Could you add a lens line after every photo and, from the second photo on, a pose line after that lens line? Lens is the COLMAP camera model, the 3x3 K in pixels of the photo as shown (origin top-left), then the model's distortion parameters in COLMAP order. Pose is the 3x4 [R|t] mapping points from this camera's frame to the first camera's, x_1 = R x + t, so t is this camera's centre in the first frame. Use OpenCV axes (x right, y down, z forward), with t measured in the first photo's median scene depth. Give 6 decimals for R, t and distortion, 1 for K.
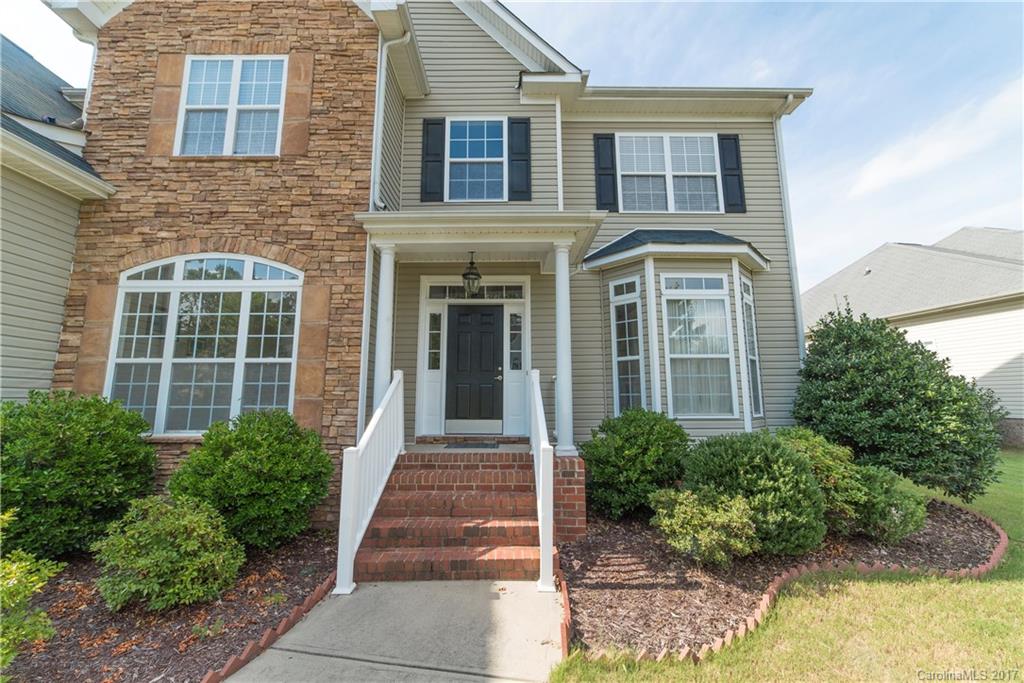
lens RADIAL K [[397.9, 0, 511.0], [0, 397.9, 341.5], [0, 0, 1]] dist [-0.006536, 0.000506]
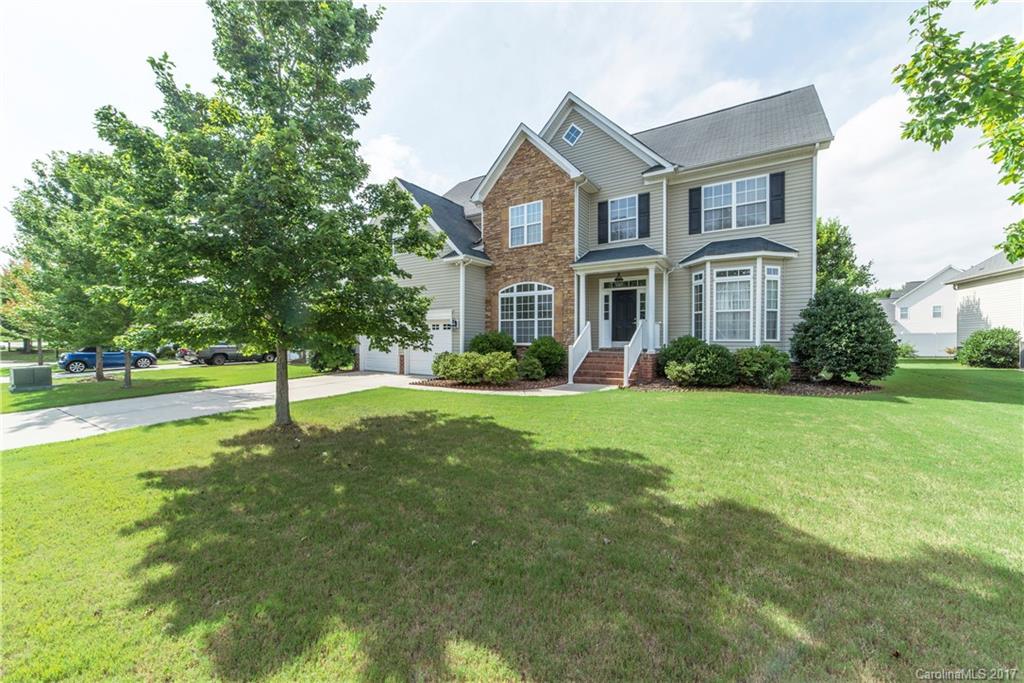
lens RADIAL K [[397.9, 0, 511.9], [0, 397.9, 337.6], [0, 0, 1]] dist [-0.006536, 0.000506]
pose [[0.837510, 0.002464, -0.546416, 0.692053], [0.076707, 0.989557, 0.122034, -0.172147], [0.541011, -0.144118, 0.828575, -1.390051]]
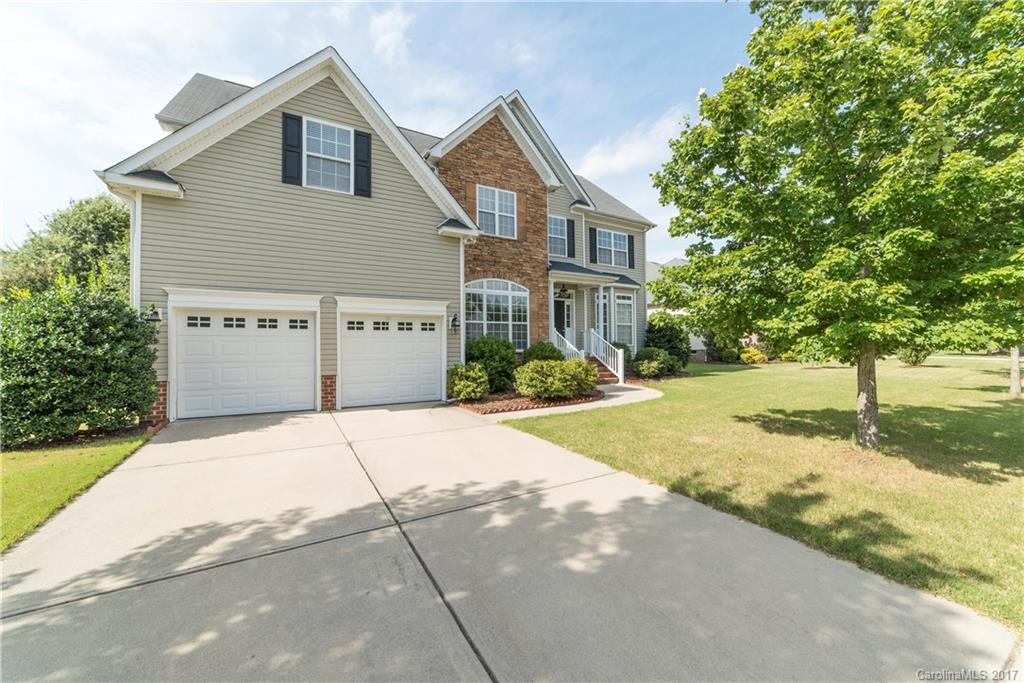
lens RADIAL K [[397.9, 0, 509.7], [0, 397.9, 337.3], [0, 0, 1]] dist [-0.006536, 0.000506]
pose [[0.866018, 0.009862, 0.499916, -1.792764], [-0.072091, 0.991822, 0.105319, -0.119710], [-0.494789, -0.127247, 0.859647, -1.135474]]
